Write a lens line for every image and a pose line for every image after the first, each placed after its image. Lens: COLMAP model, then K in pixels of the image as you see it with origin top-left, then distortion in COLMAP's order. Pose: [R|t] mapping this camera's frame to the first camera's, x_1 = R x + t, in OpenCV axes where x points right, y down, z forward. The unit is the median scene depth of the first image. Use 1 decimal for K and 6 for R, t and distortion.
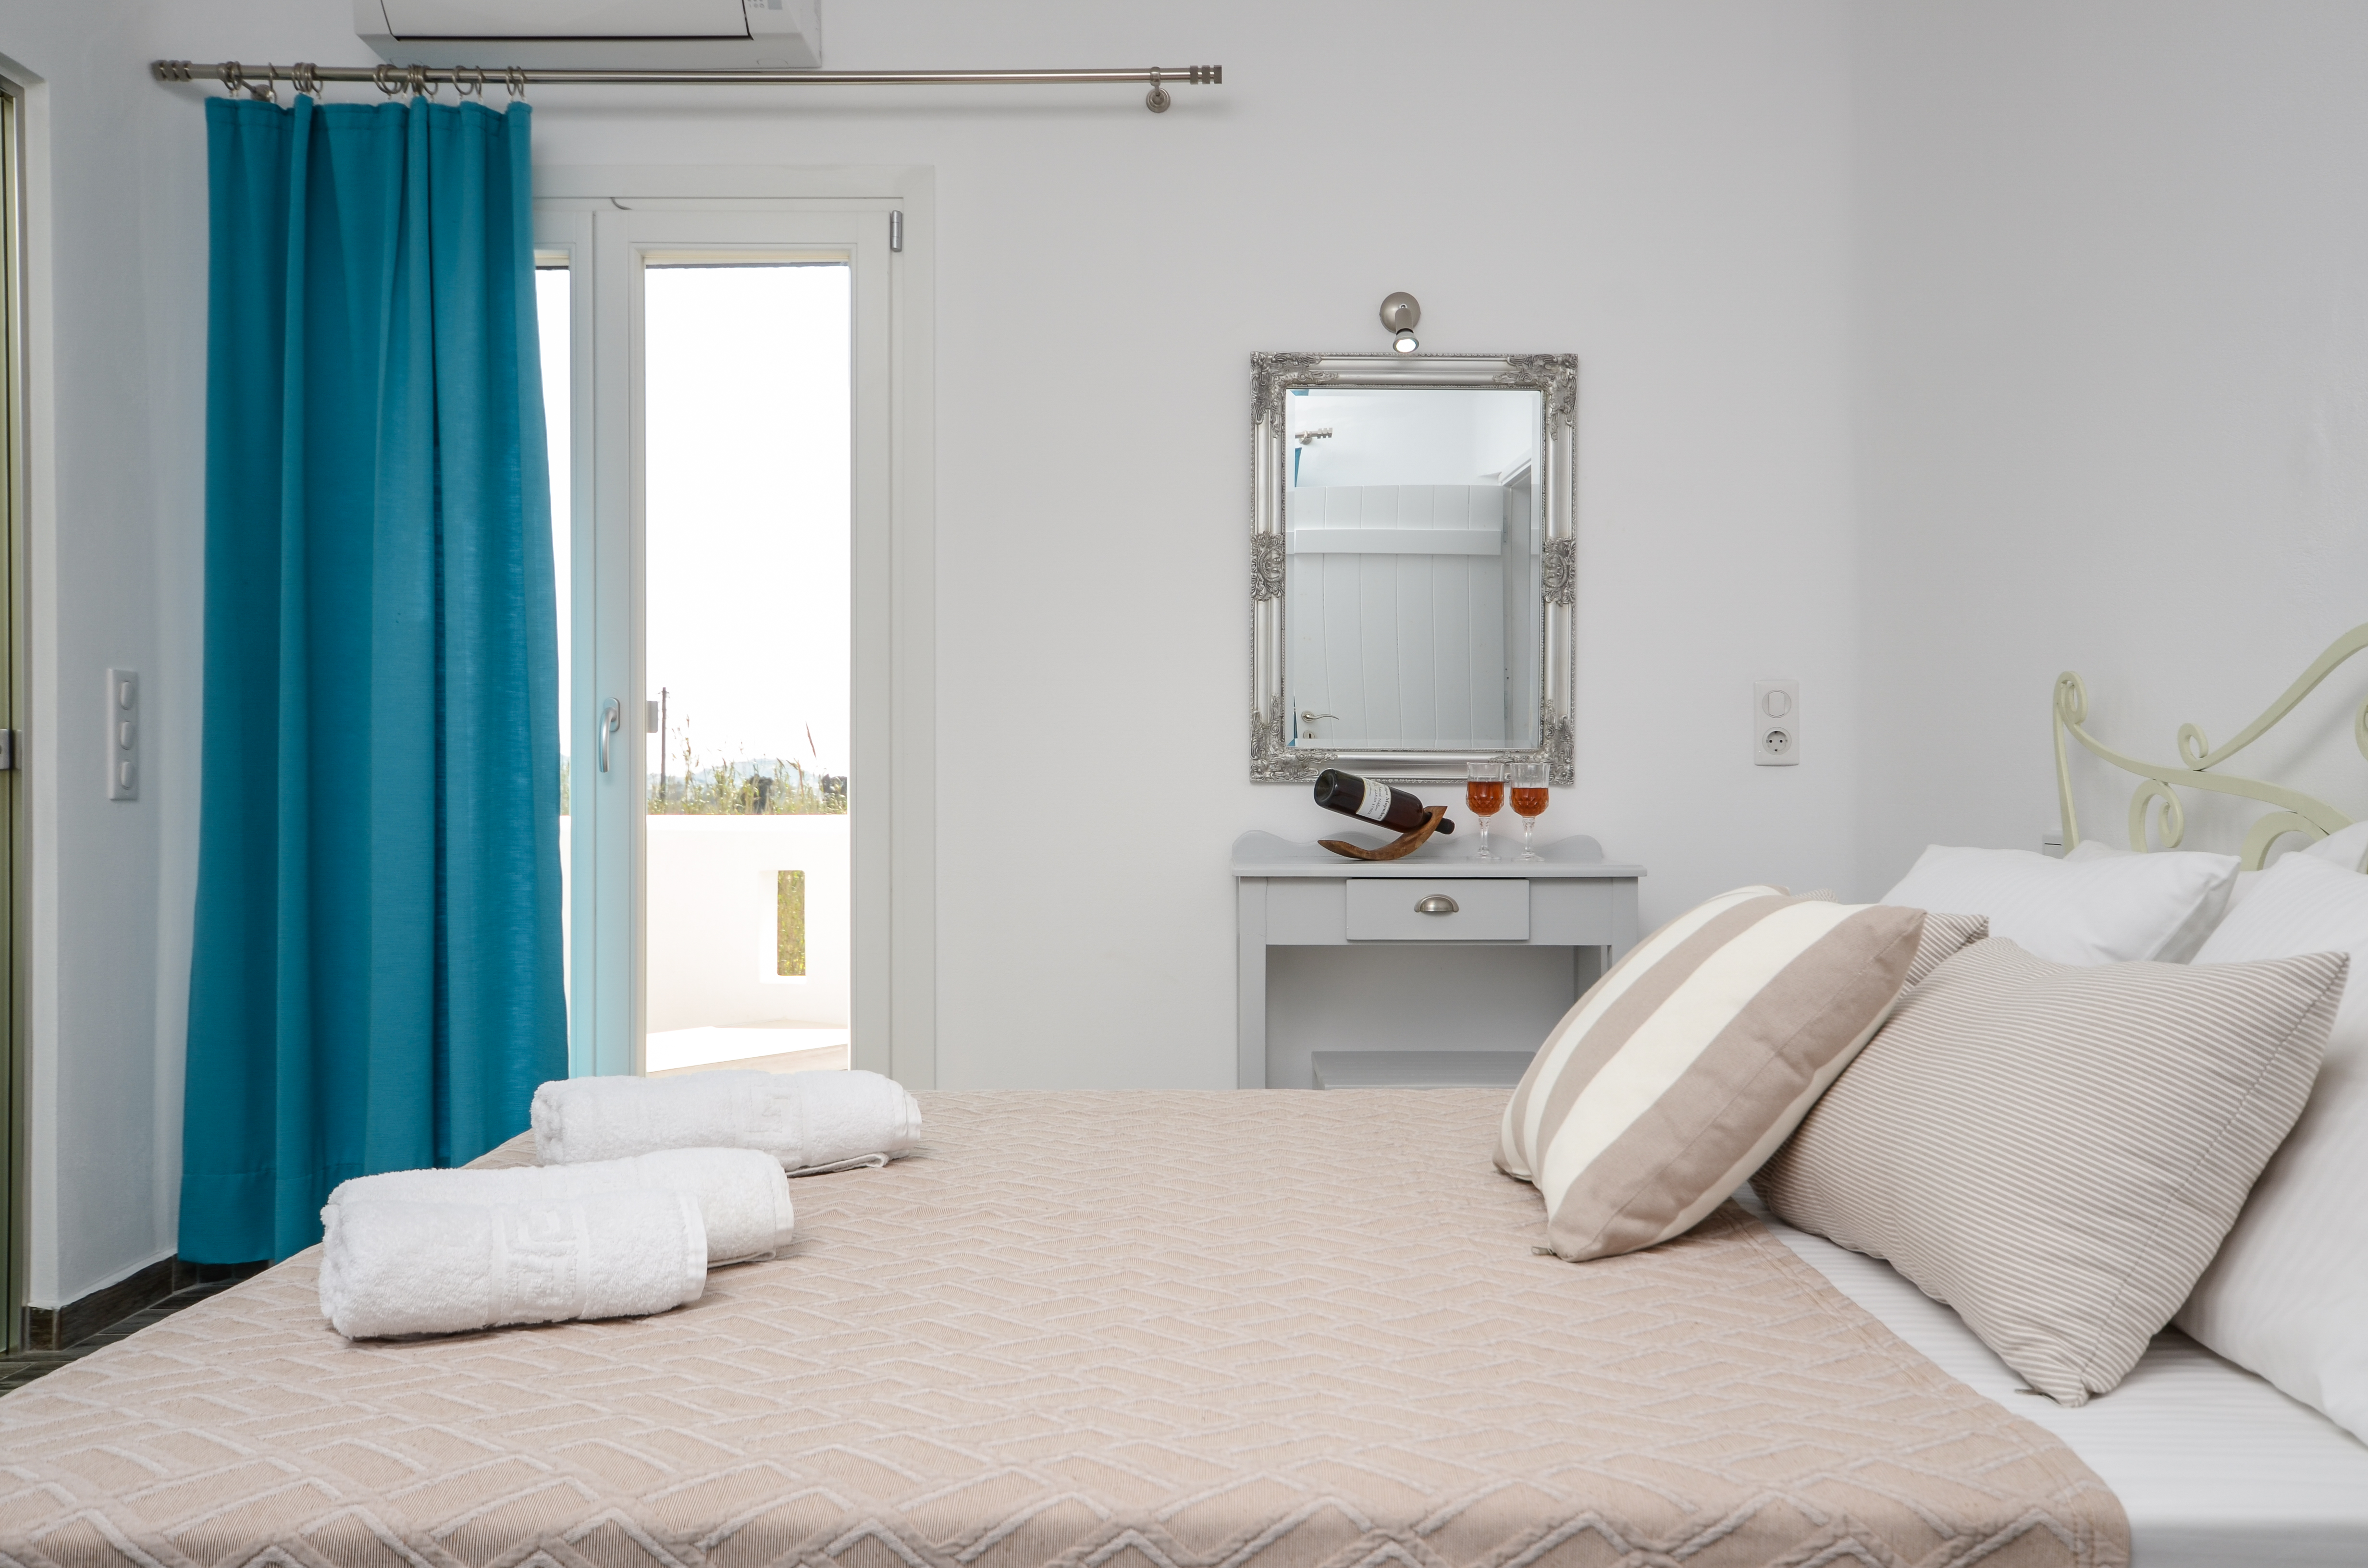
lens RADIAL K [[1959.8, 0, 1184.0], [0, 1959.8, 784.0], [0, 0, 1]] dist [0.001140, 0.051588]
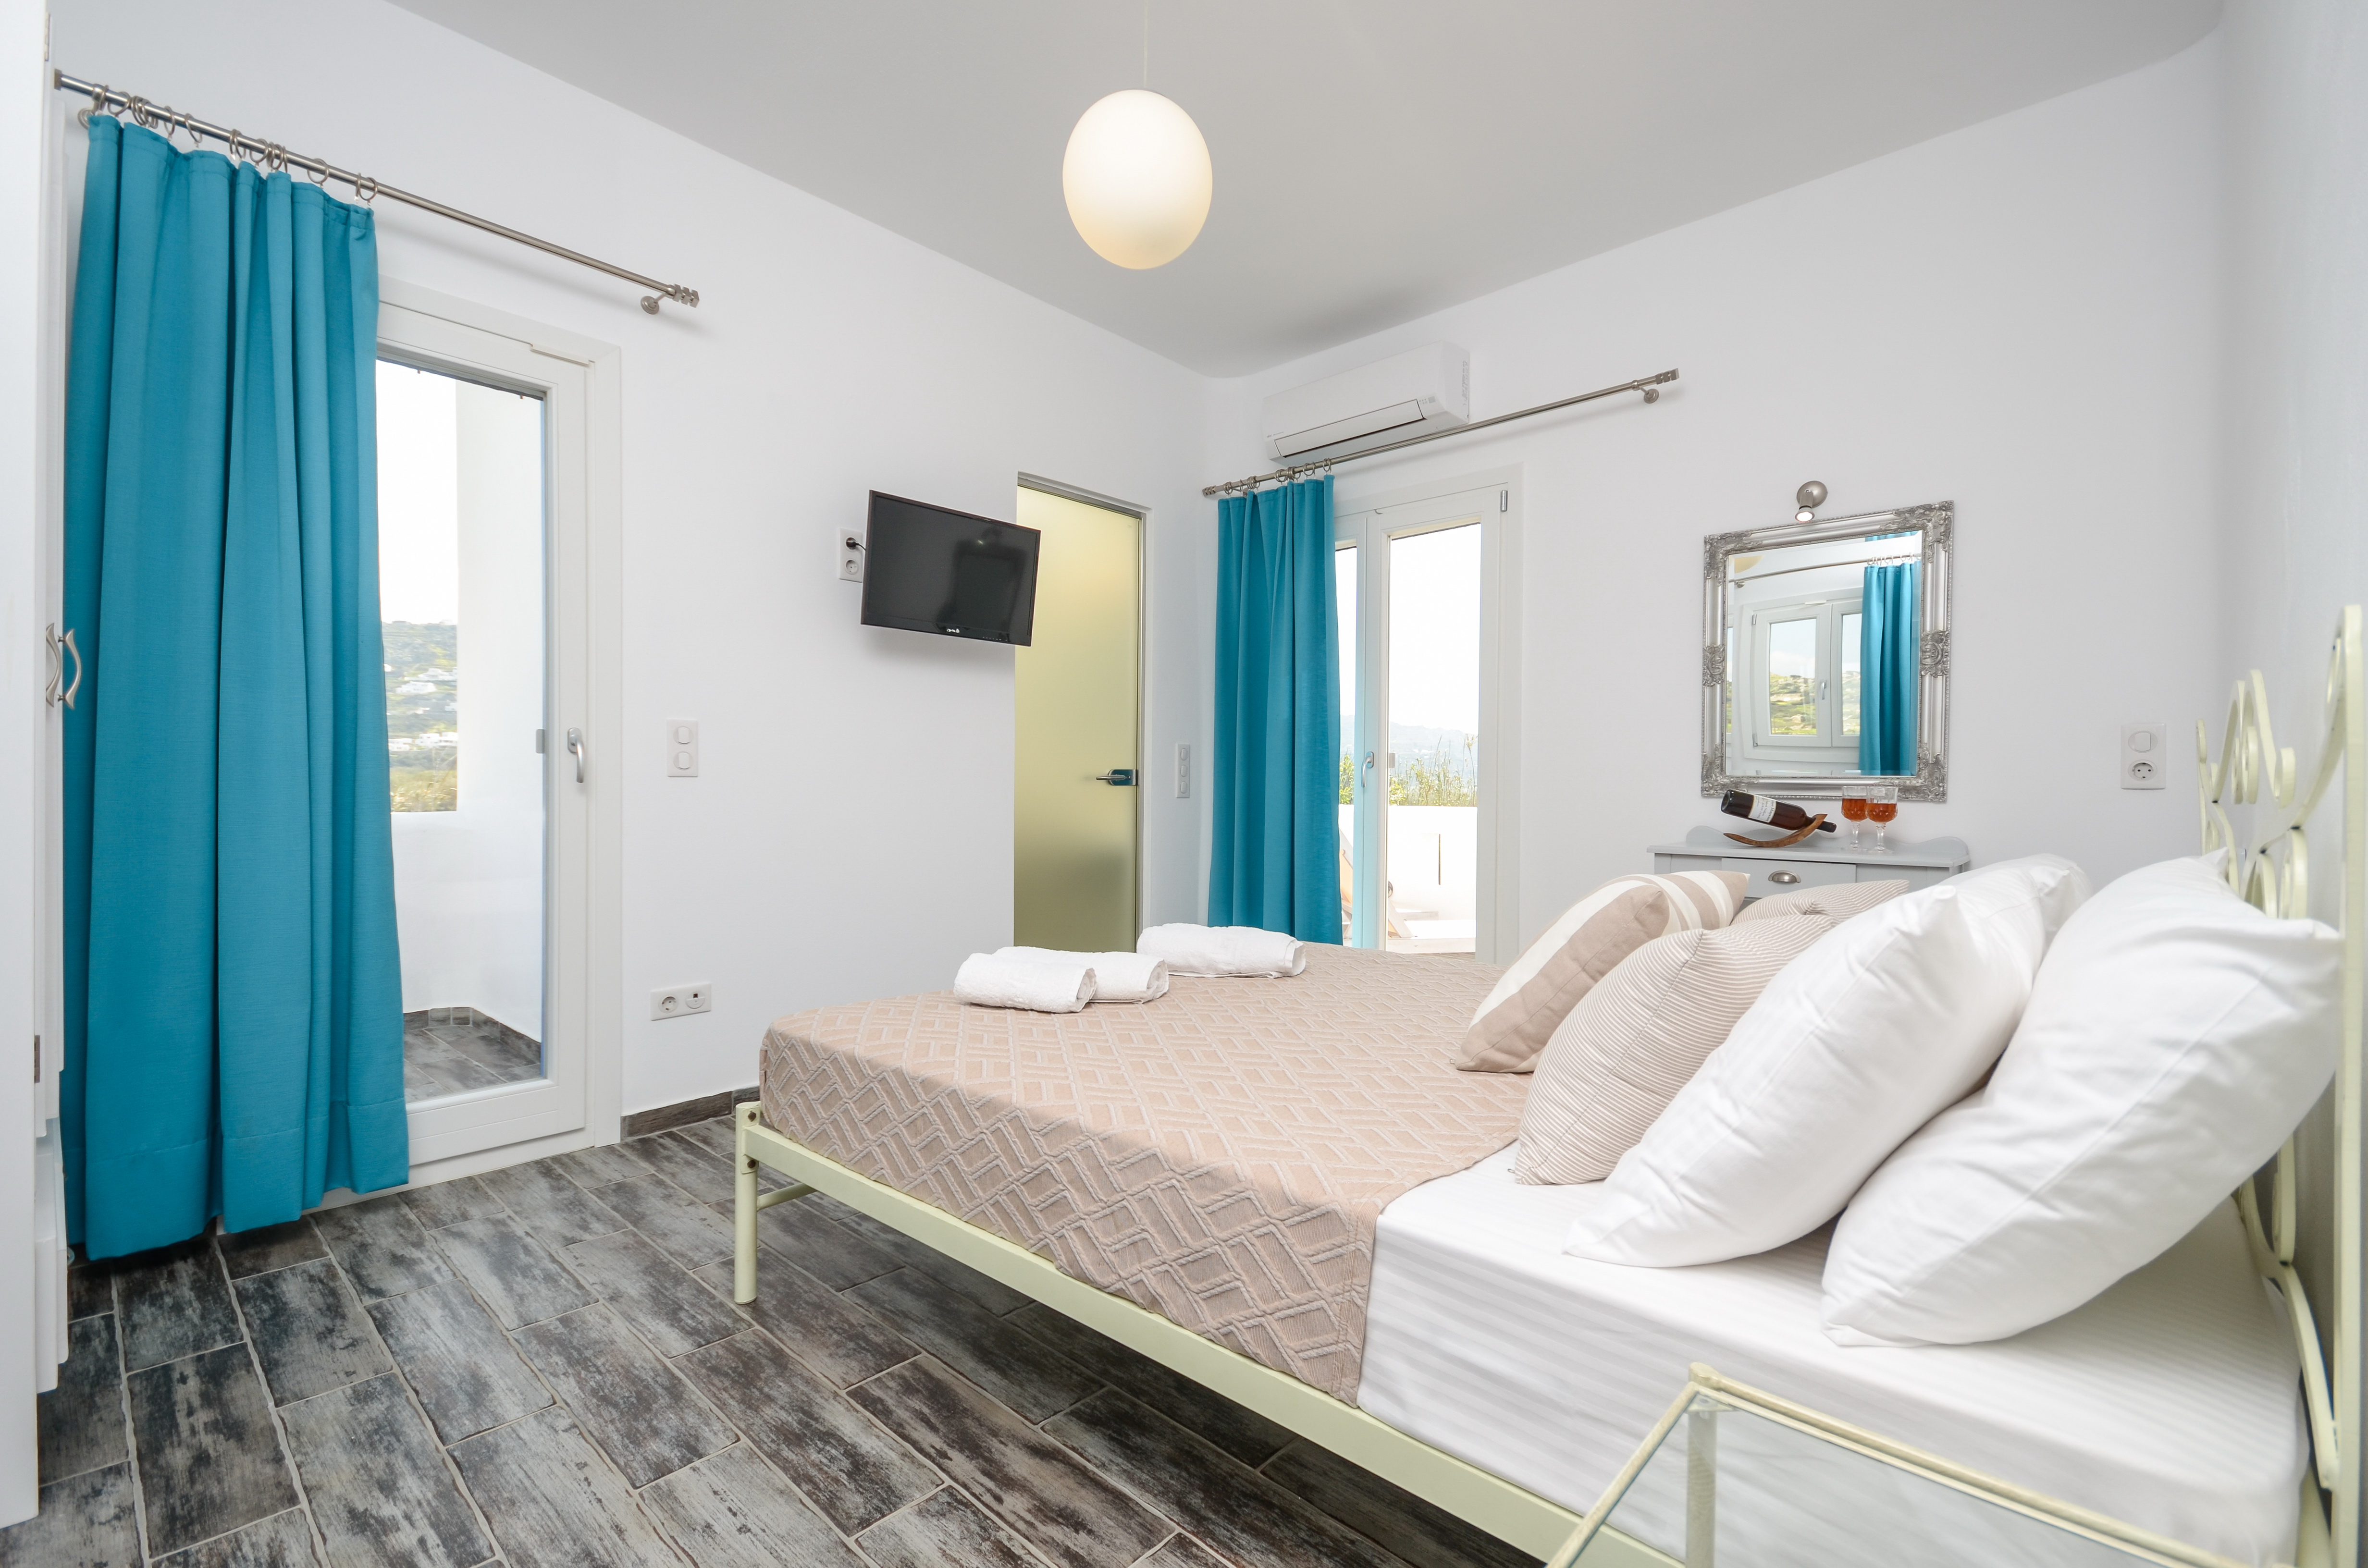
lens RADIAL K [[1041.4, 0, 1200.1], [0, 1041.4, 793.7], [0, 0, 1]] dist [0.029770, -0.016707]
pose [[0.737143, 0.012752, -0.675617, 0.328616], [-0.008155, 0.999917, 0.009976, -0.008704], [0.675688, -0.001844, 0.737186, 0.063550]]
